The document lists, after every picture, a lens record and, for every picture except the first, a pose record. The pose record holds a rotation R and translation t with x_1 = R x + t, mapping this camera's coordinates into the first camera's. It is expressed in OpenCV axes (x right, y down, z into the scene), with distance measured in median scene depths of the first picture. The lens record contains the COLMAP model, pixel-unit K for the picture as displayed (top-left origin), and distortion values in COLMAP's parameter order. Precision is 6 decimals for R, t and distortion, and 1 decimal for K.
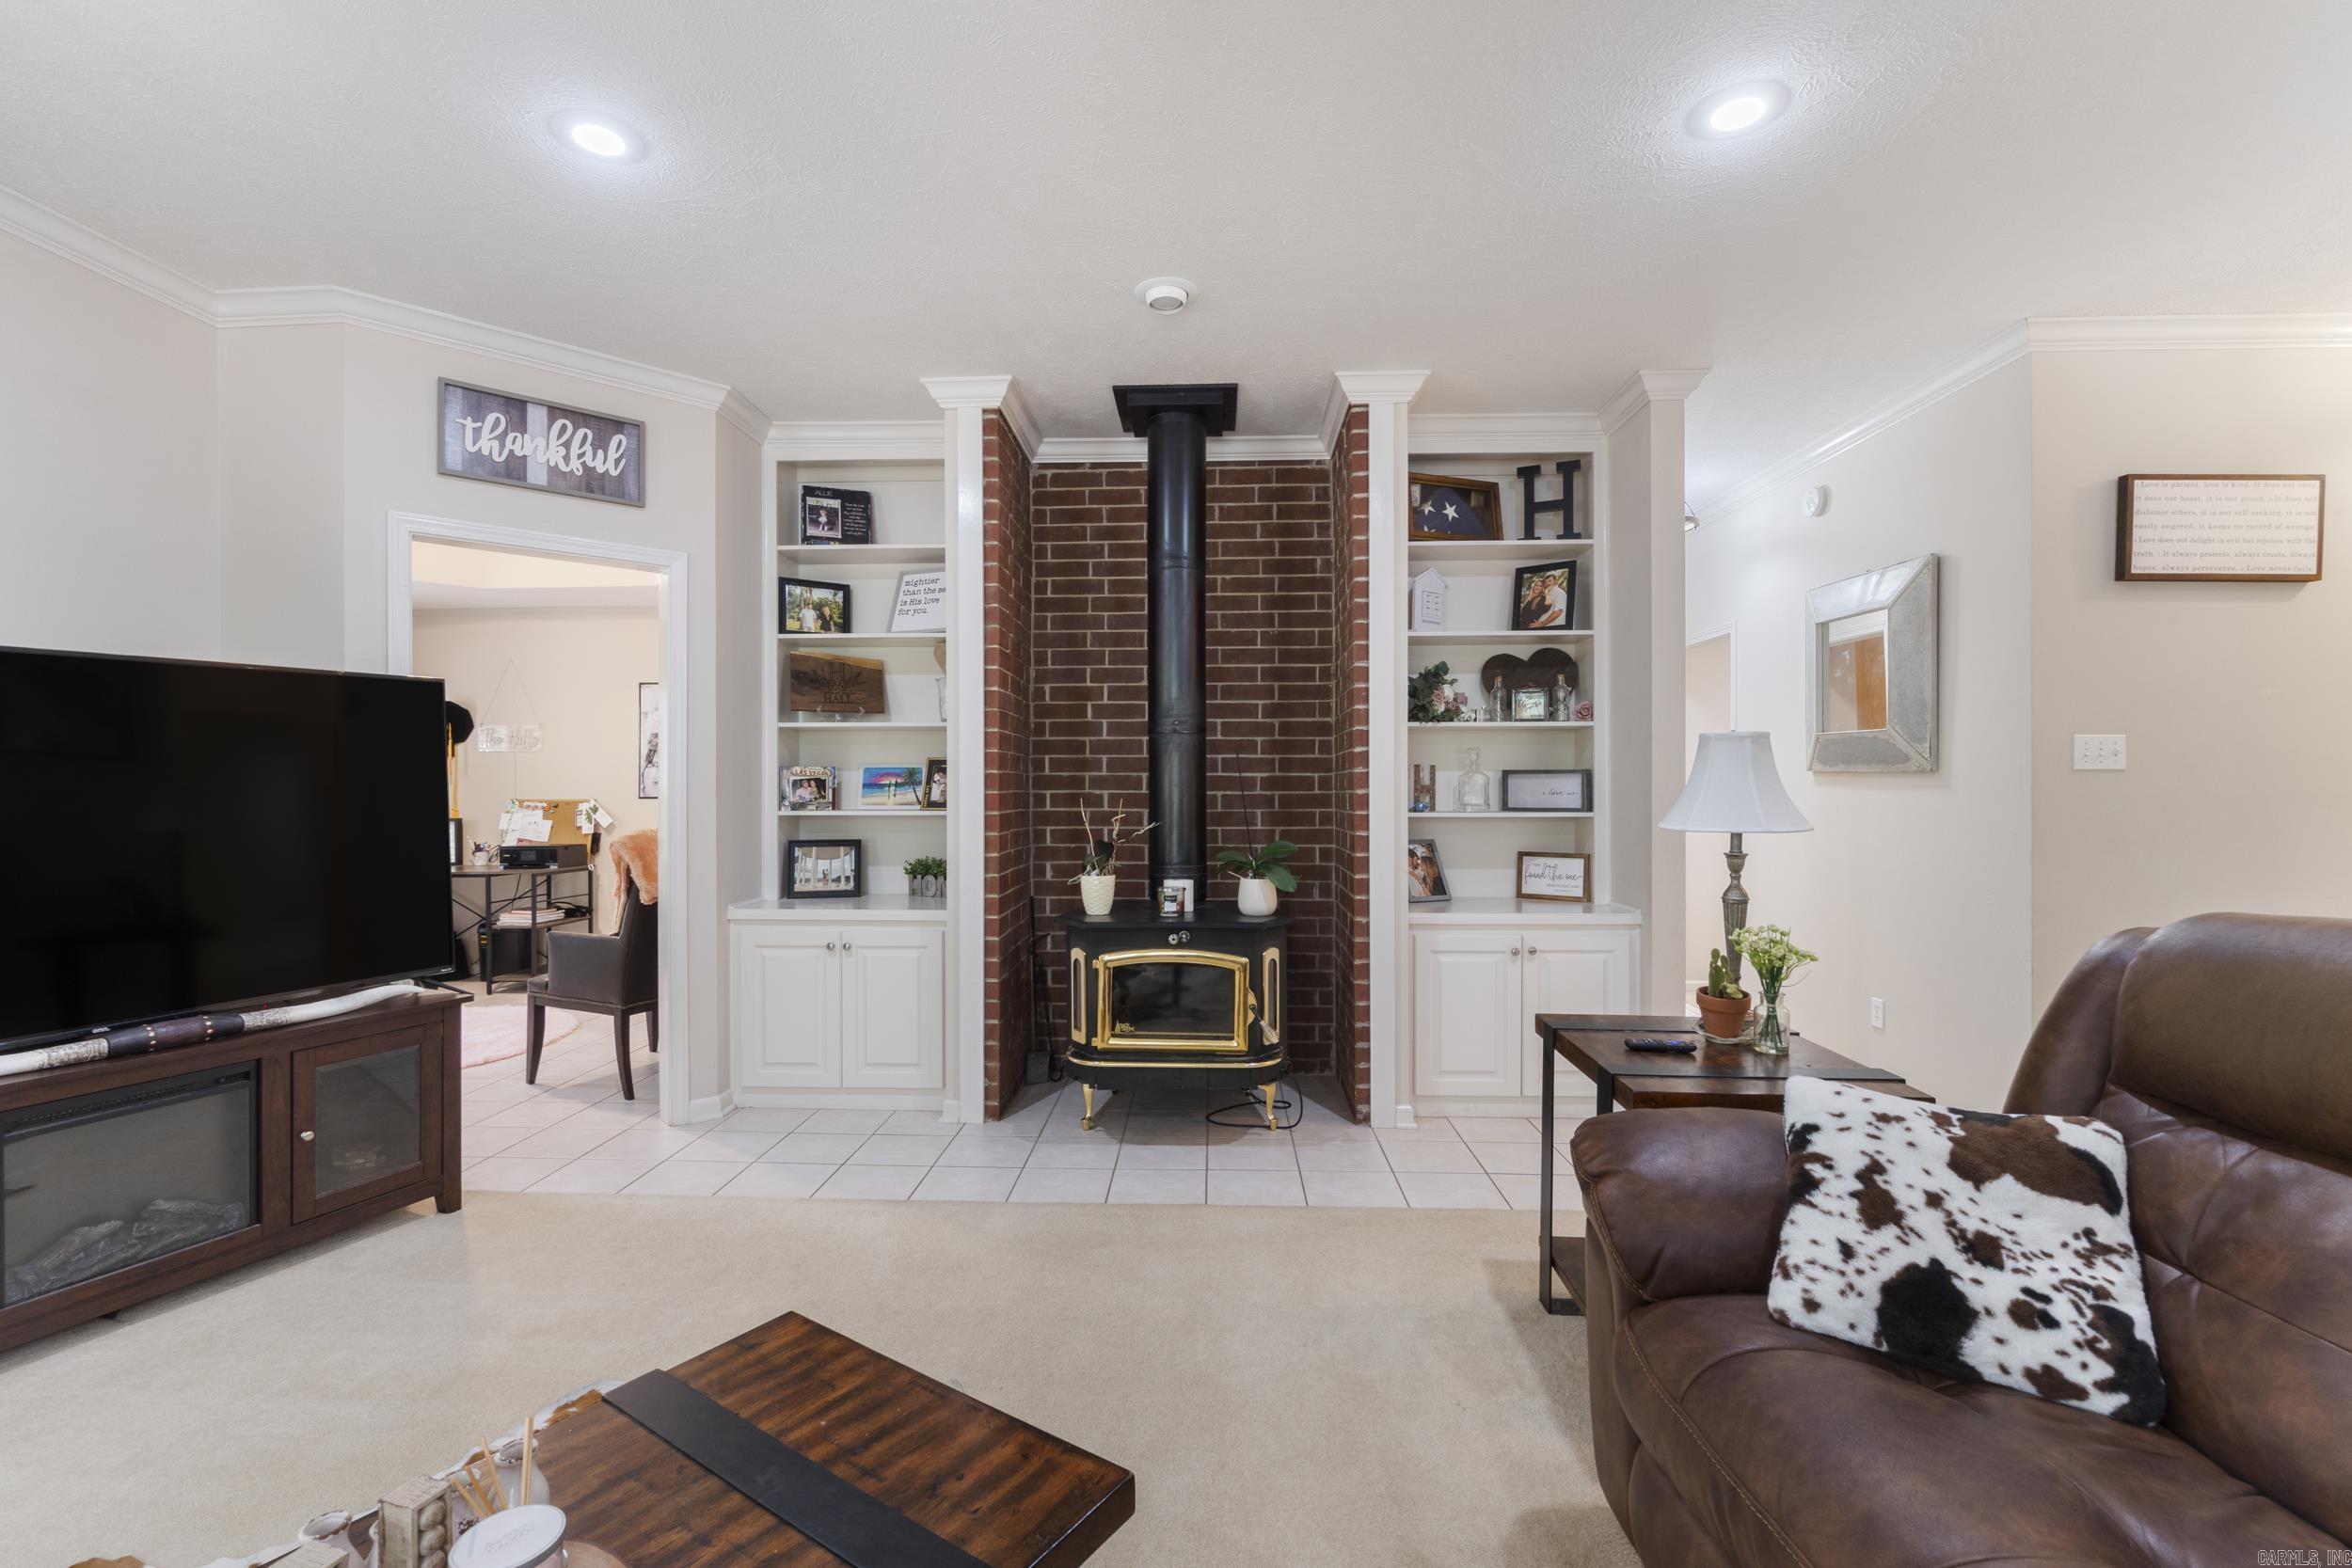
lens RADIAL K [[1029.8, 0, 1167.6], [0, 1029.8, 792.2], [0, 0, 1]] dist [-0.001970, -0.000333]
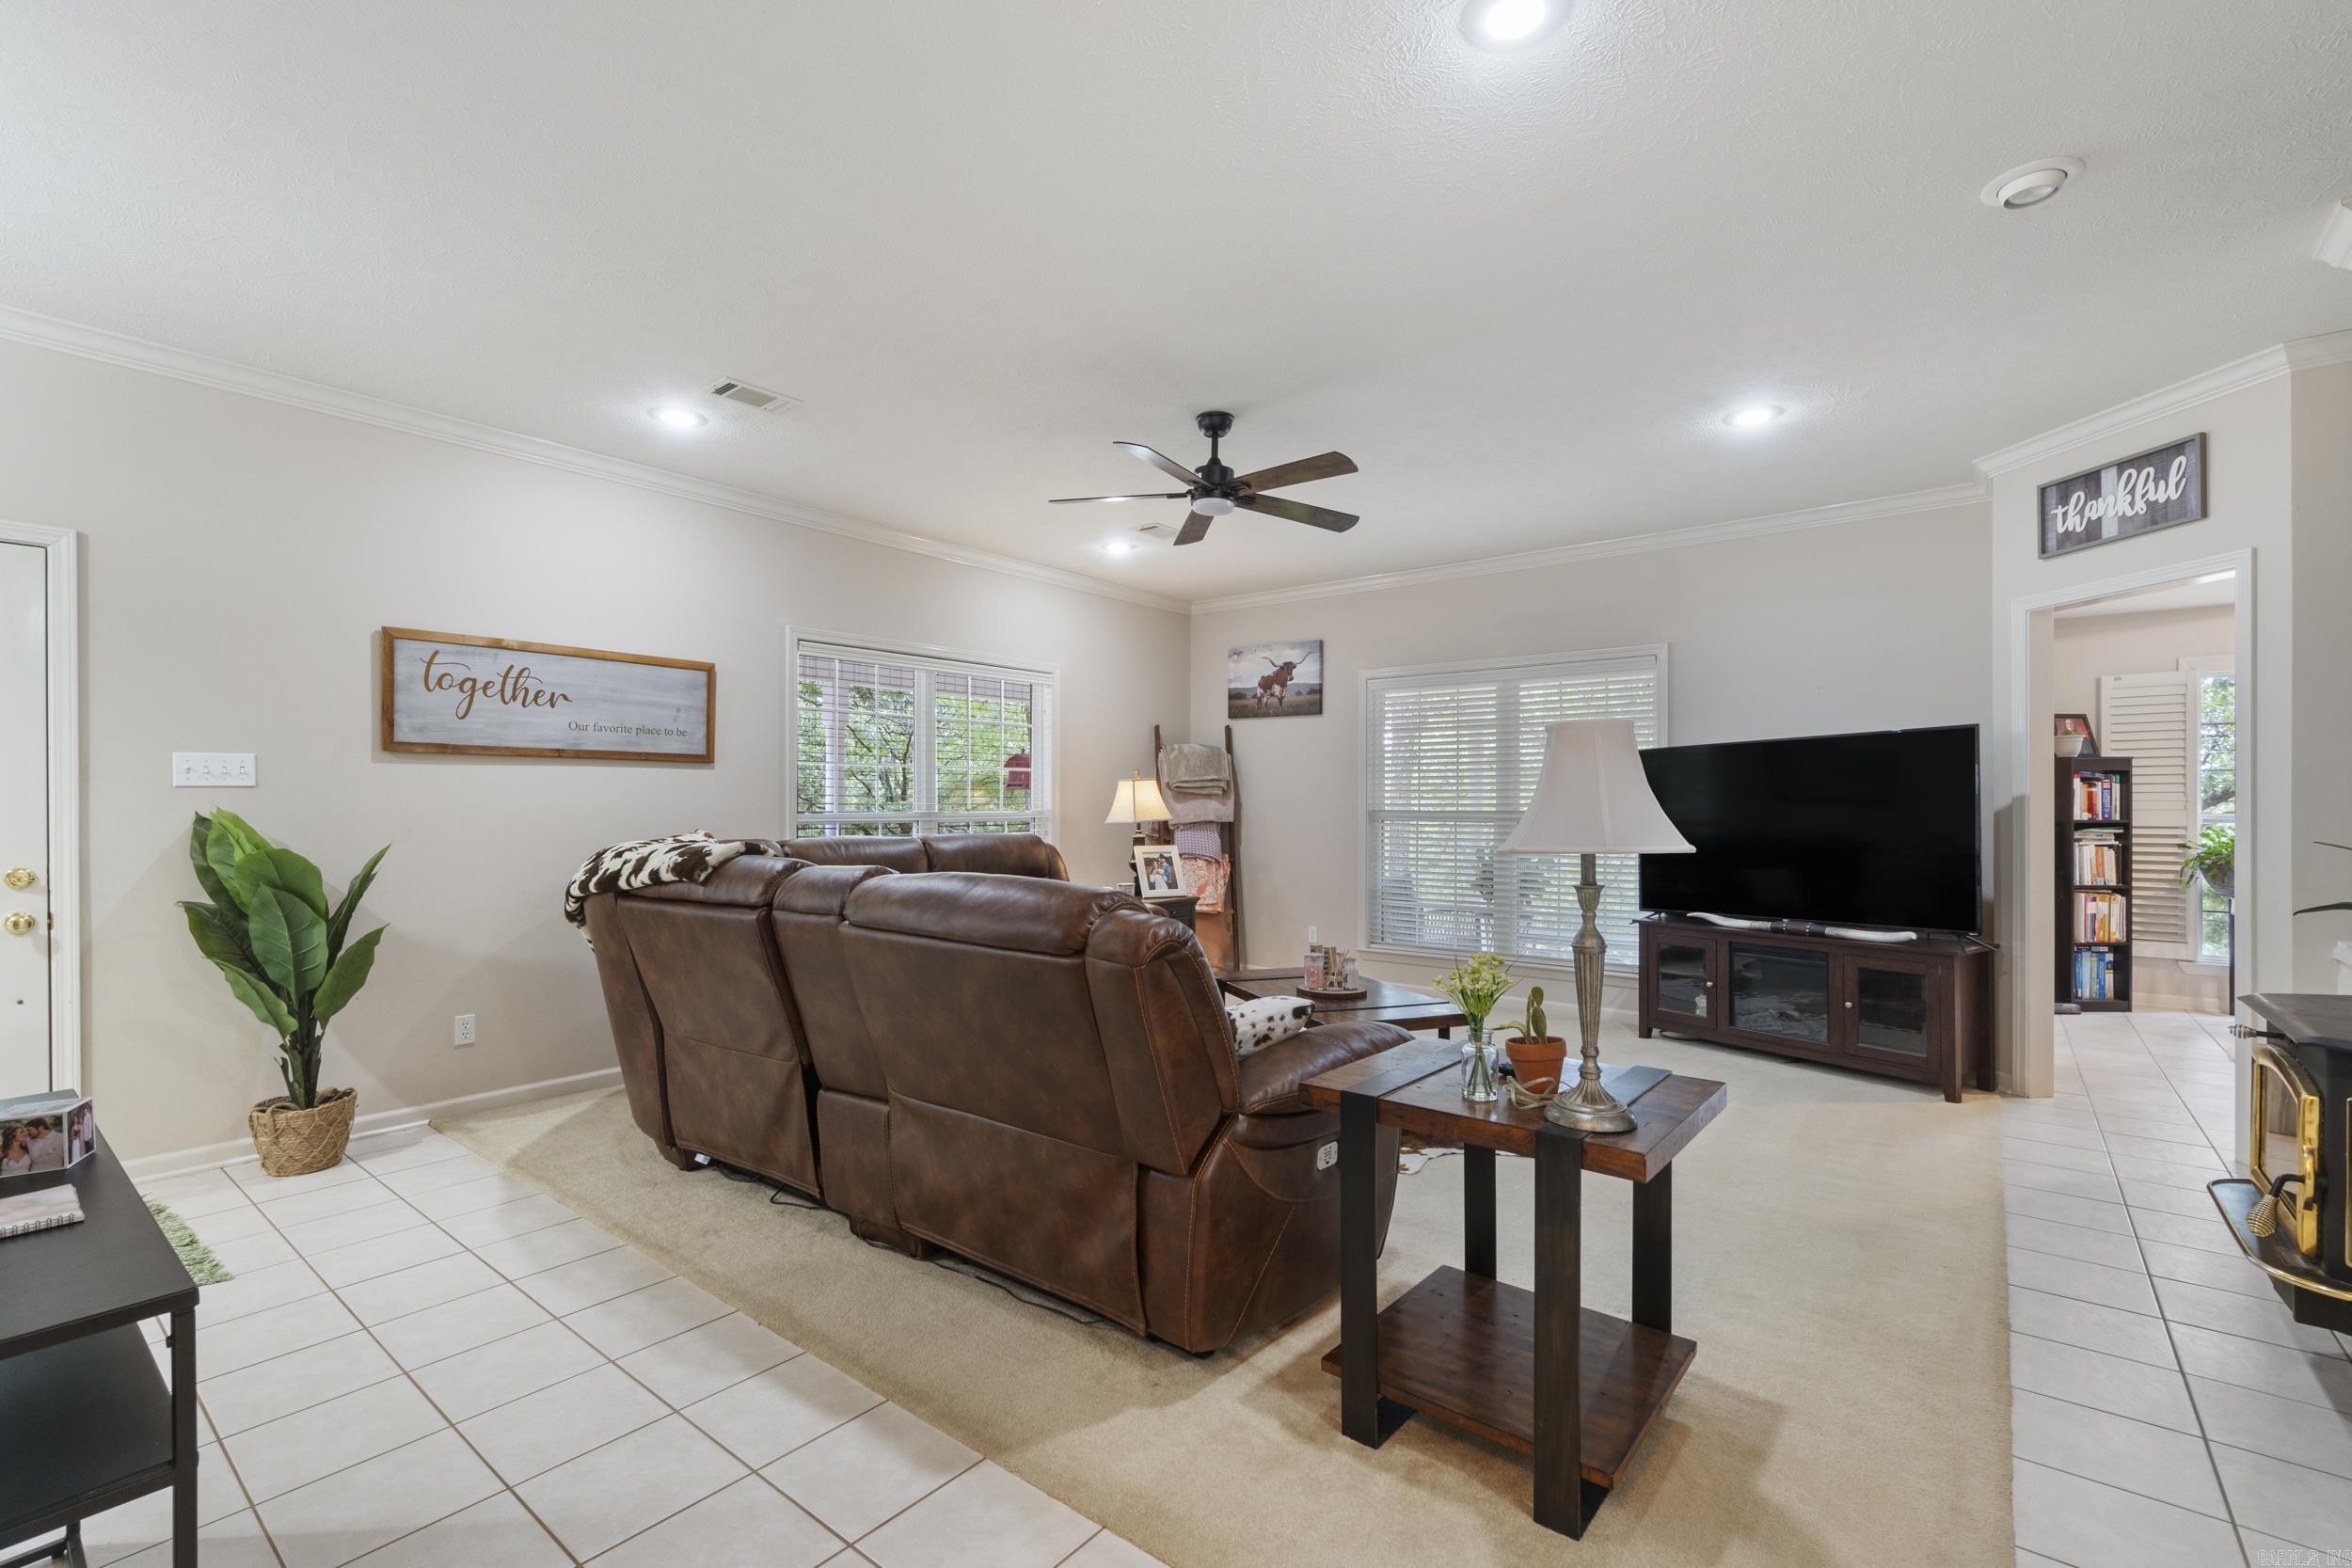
lens RADIAL K [[1029.8, 0, 1172.9], [0, 1029.8, 806.4], [0, 0, 1]] dist [-0.001970, -0.000333]
pose [[-0.588223, -0.001616, -0.808697, 0.862999], [-0.004193, 0.999991, 0.001052, 0.003008], [0.808688, 0.004009, -0.588224, 0.776797]]
